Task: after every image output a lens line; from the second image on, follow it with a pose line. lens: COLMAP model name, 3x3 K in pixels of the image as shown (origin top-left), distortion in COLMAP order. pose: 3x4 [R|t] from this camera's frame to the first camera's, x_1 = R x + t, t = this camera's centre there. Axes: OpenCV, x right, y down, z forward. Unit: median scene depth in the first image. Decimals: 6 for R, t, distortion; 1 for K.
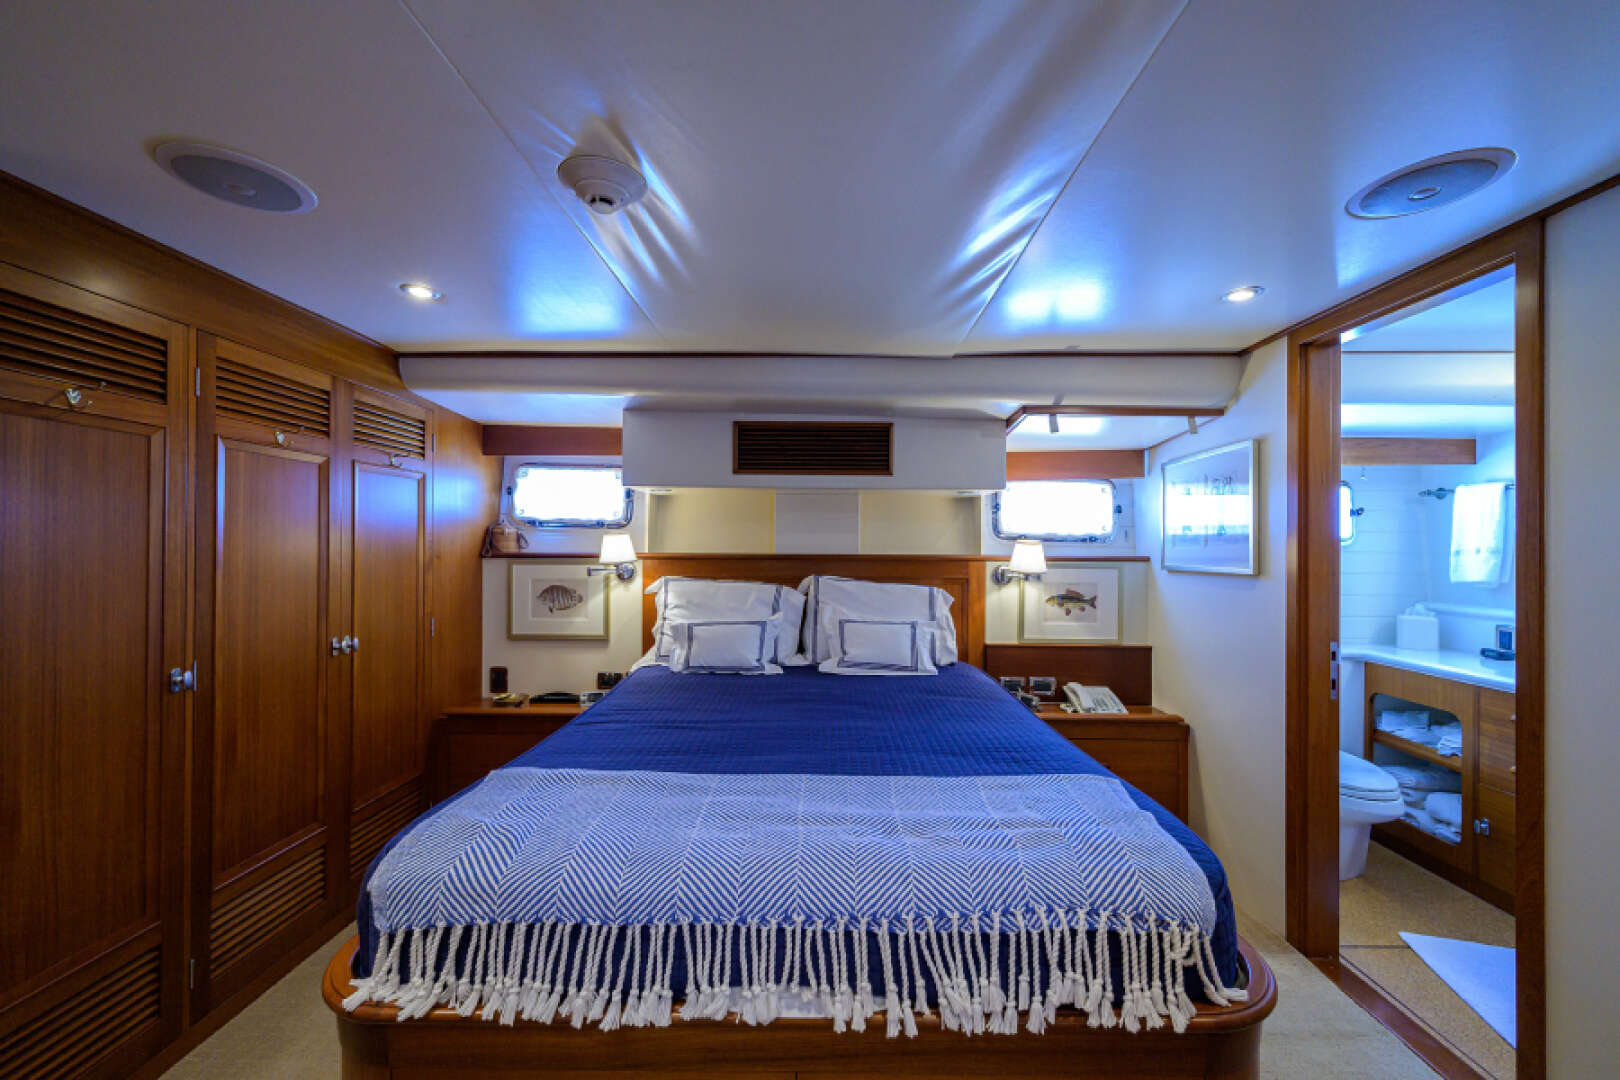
lens RADIAL K [[637.5, 0, 812.8], [0, 637.5, 540.7], [0, 0, 1]] dist [0.000328, 0.000150]
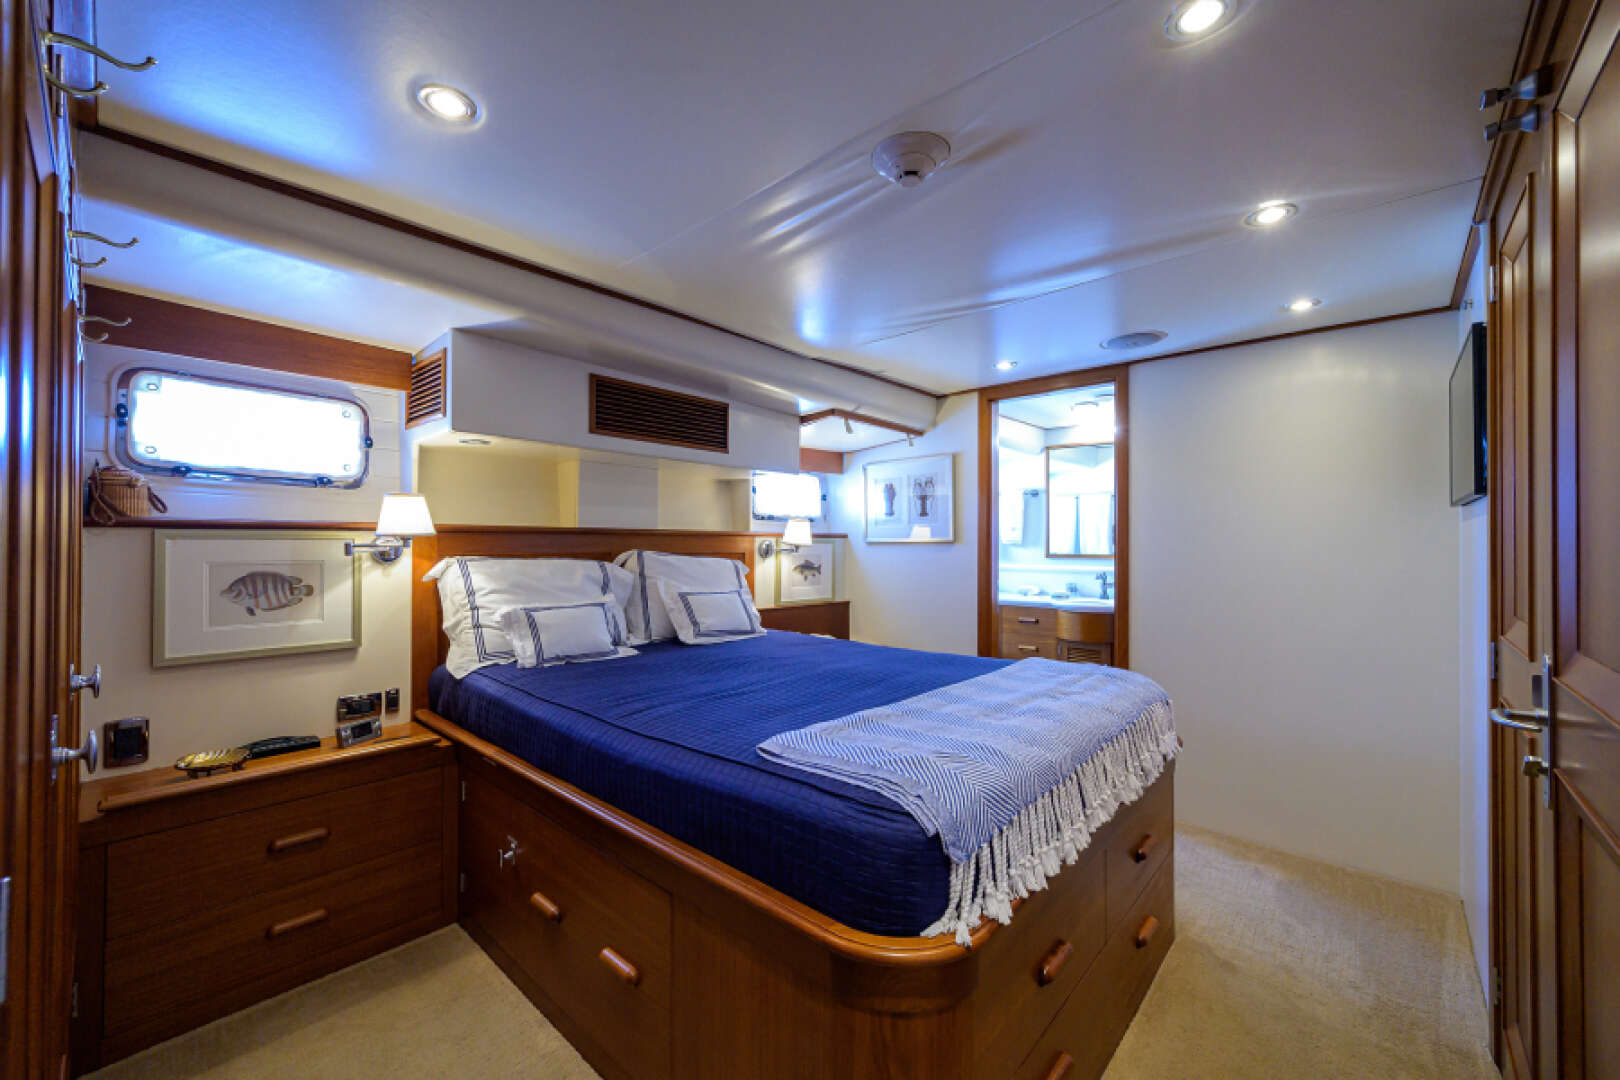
lens RADIAL K [[637.5, 0, 808.3], [0, 637.5, 539.7], [0, 0, 1]] dist [0.000328, 0.000150]
pose [[0.662194, 0.001189, 0.749331, -0.533722], [-0.001942, 0.999998, 0.000129, 0.037721], [-0.749330, -0.001540, 0.662195, 0.179397]]
